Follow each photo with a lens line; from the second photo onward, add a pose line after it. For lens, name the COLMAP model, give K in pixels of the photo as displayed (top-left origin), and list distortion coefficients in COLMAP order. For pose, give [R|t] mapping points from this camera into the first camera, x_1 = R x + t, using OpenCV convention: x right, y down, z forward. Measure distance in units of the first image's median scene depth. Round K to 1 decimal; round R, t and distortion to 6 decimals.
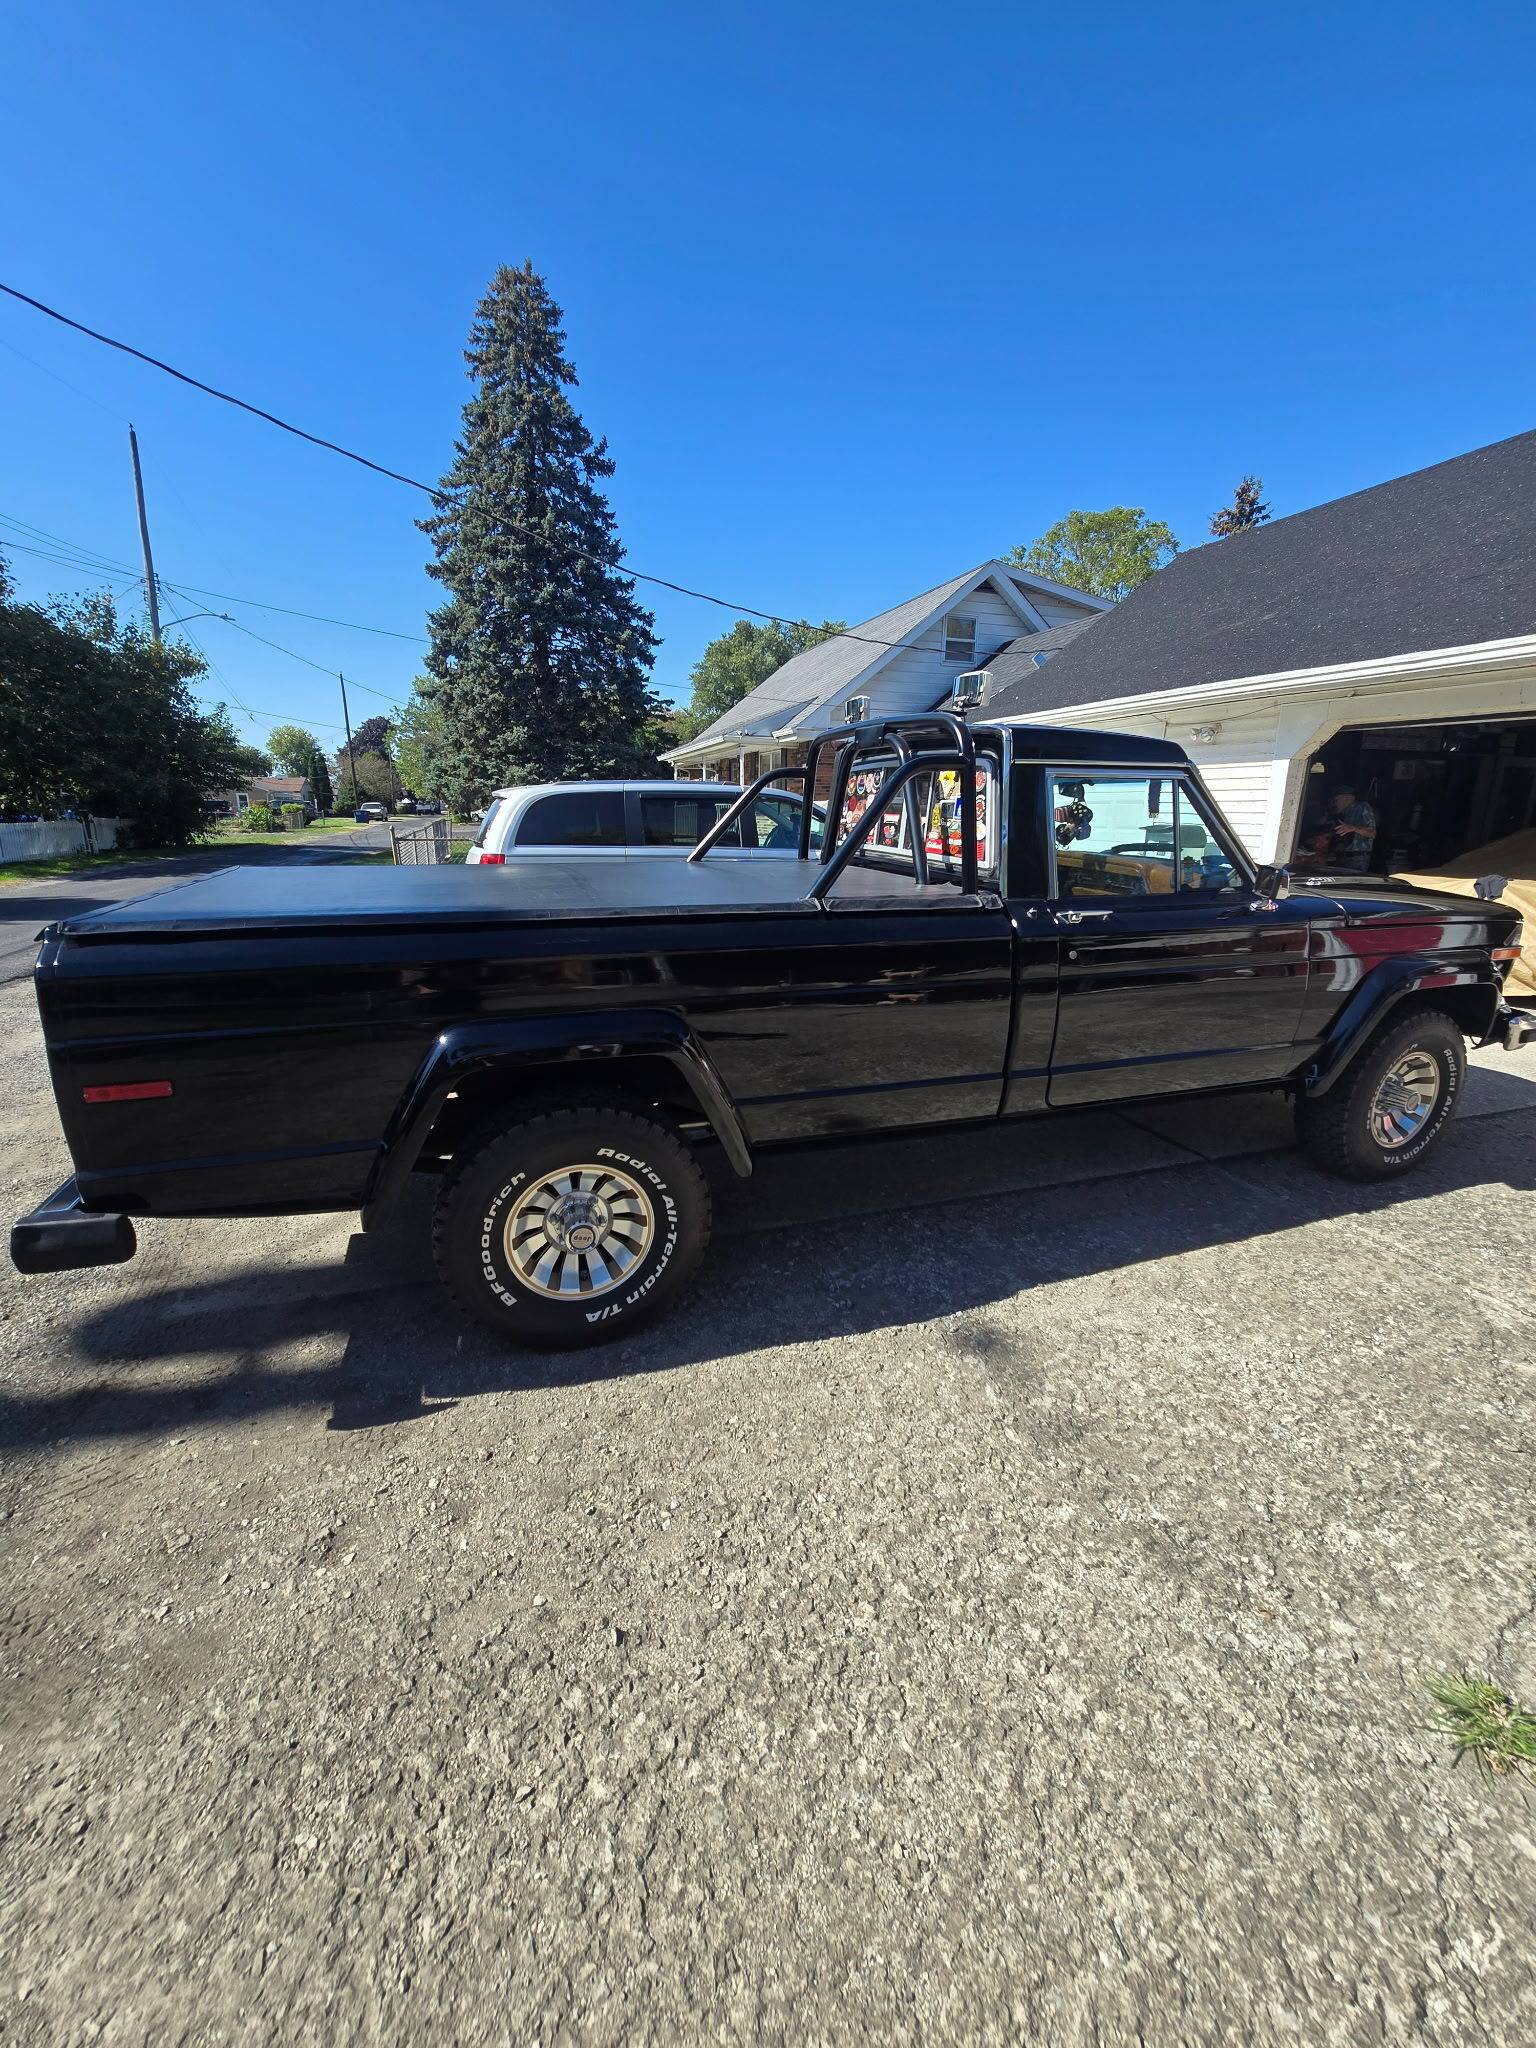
lens RADIAL K [[839.0, 0, 782.3], [0, 839.0, 1024.6], [0, 0, 1]] dist [-0.006785, 0.000791]
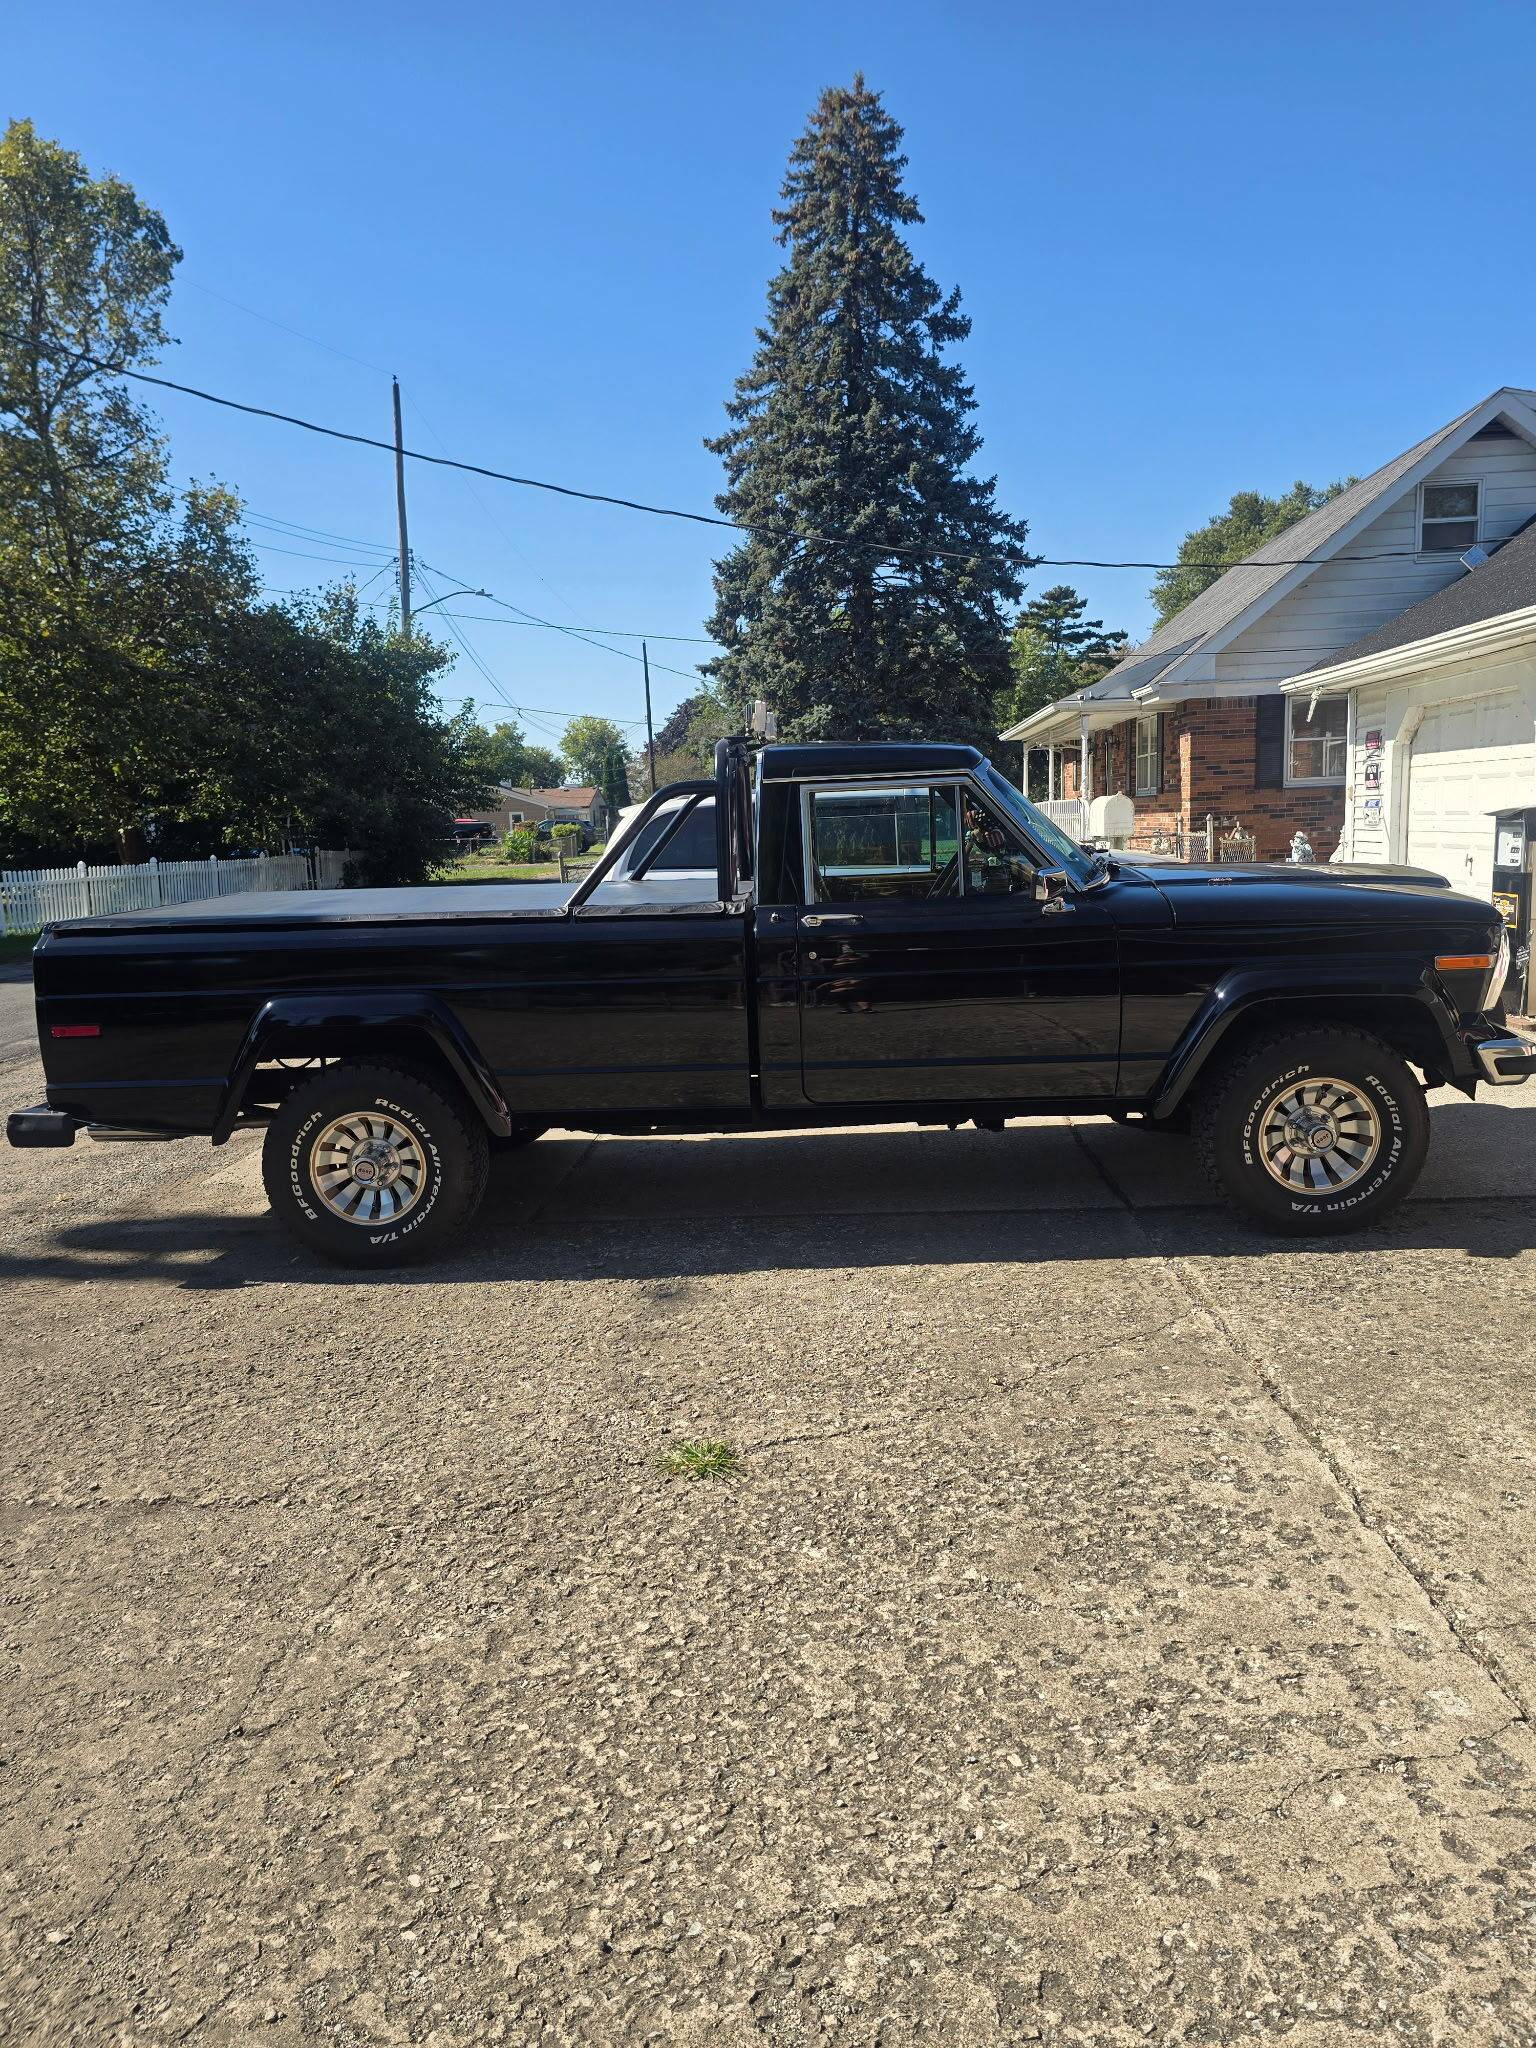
lens RADIAL K [[1389.4, 0, 786.6], [0, 1389.4, 1018.4], [0, 0, 1]] dist [0.039431, -0.037650]
pose [[0.927378, 0.010487, -0.373978, 0.356264], [-0.048512, 0.994538, -0.092411, 0.059317], [0.370966, 0.103842, 0.922822, -0.228855]]
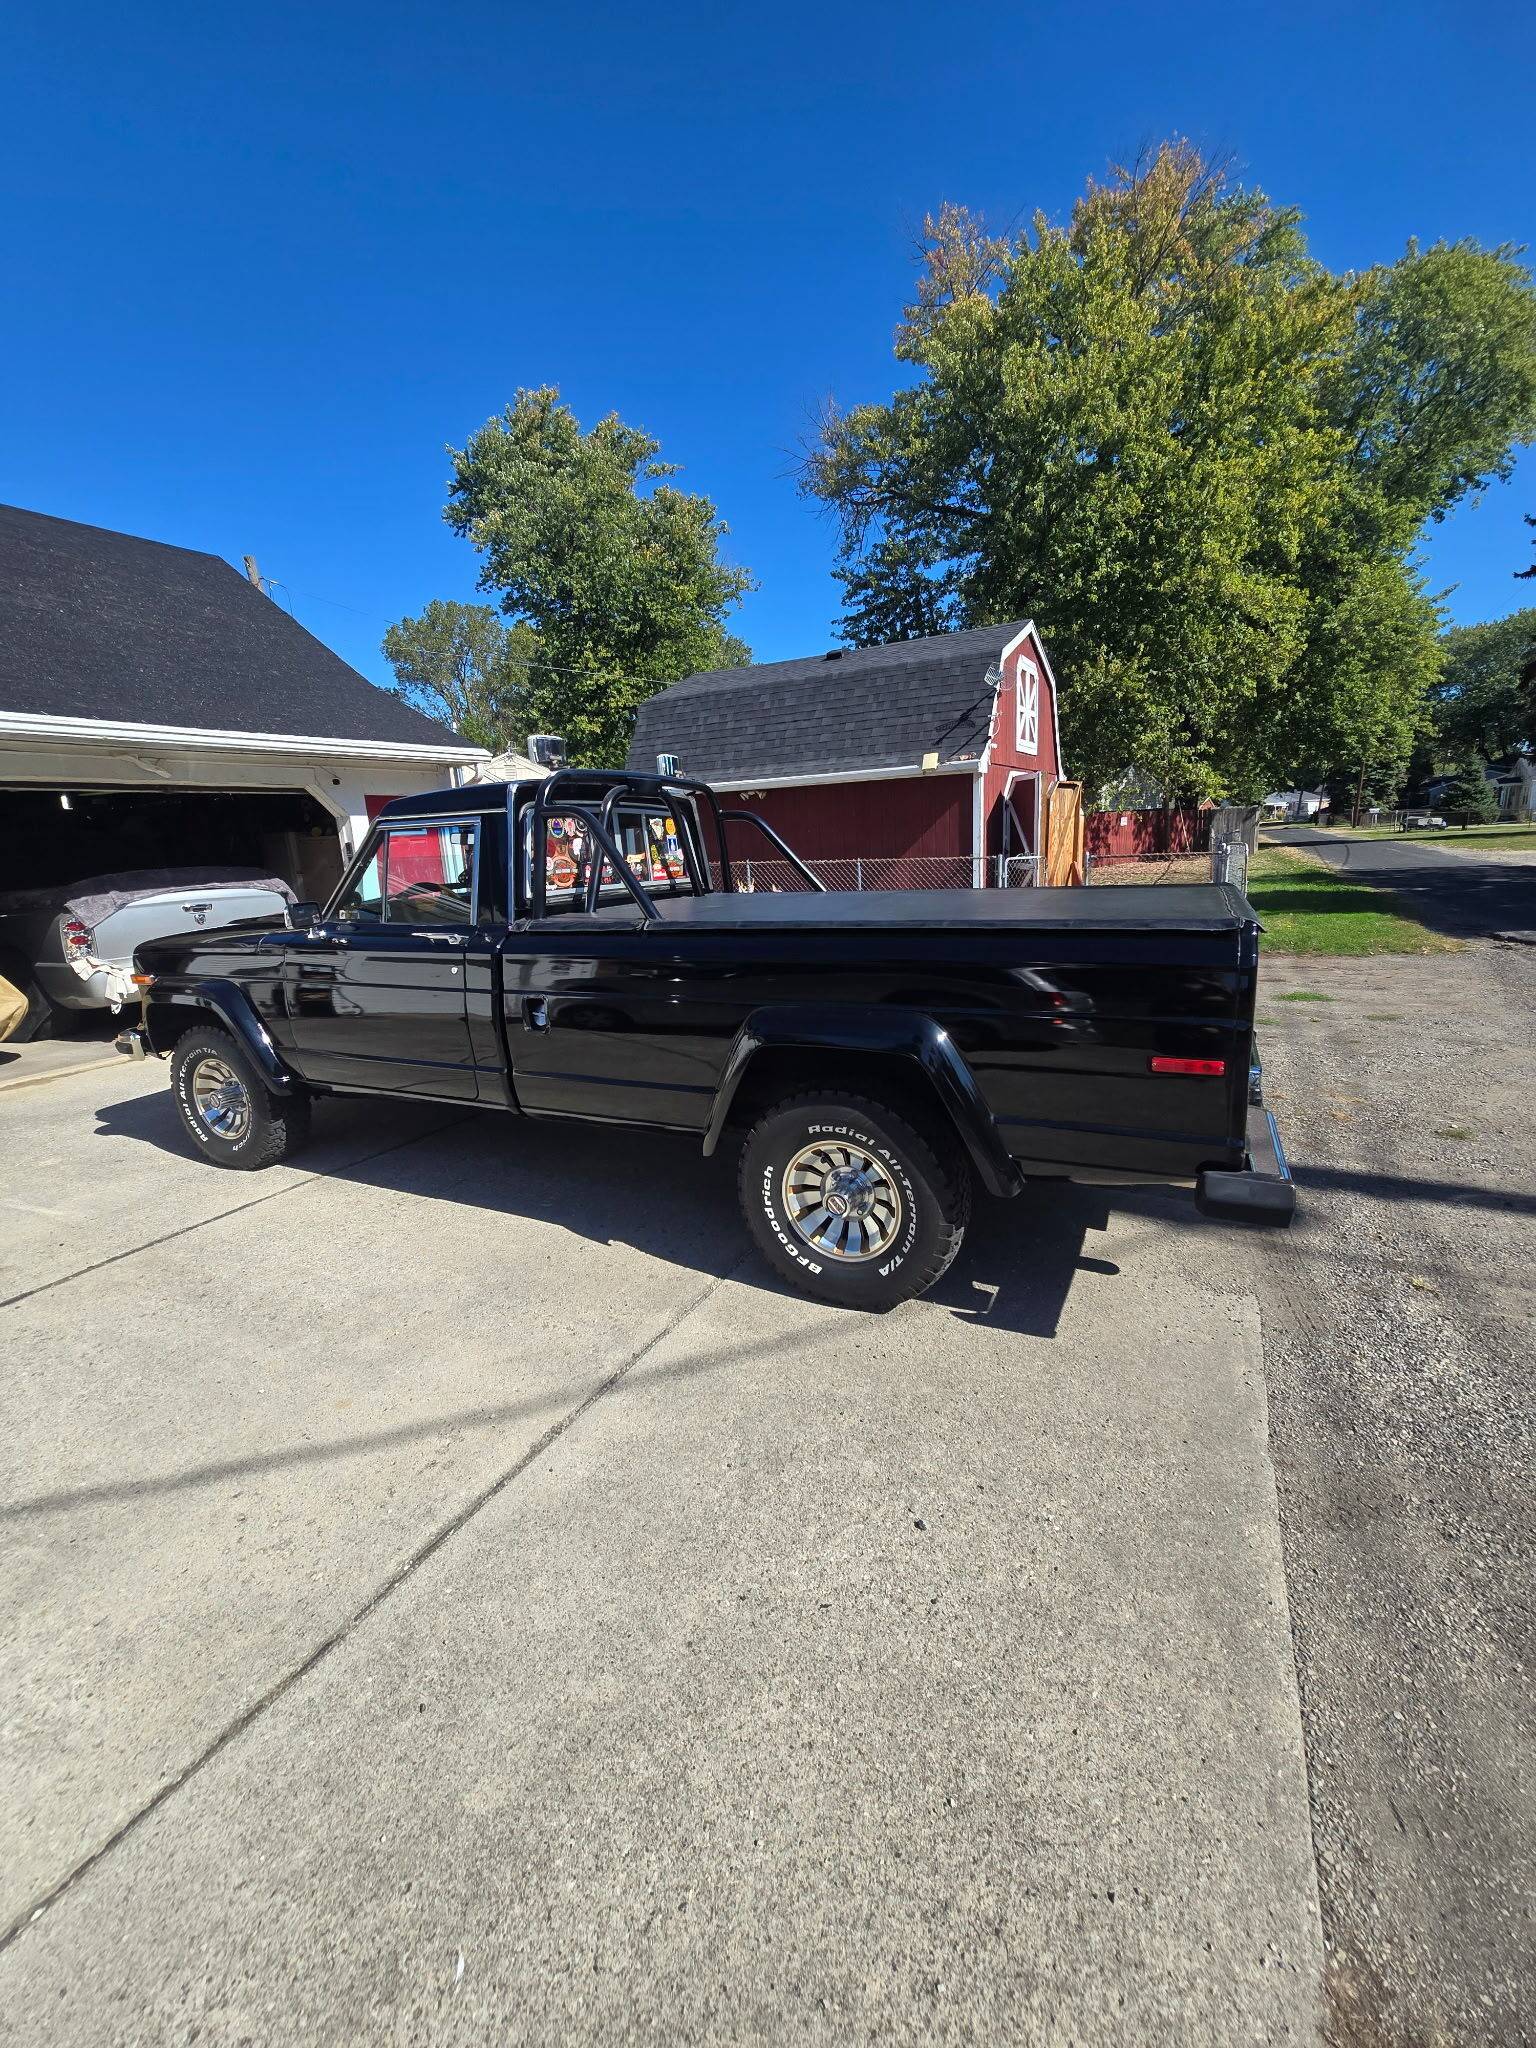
lens RADIAL K [[839.0, 0, 776.4], [0, 839.0, 1021.7], [0, 0, 1]] dist [-0.006785, 0.000791]
pose [[-0.693513, -0.129680, 0.708677, -0.388611], [0.221436, 0.897682, 0.380963, -0.197718], [-0.685569, 0.421129, -0.593839, 0.741688]]
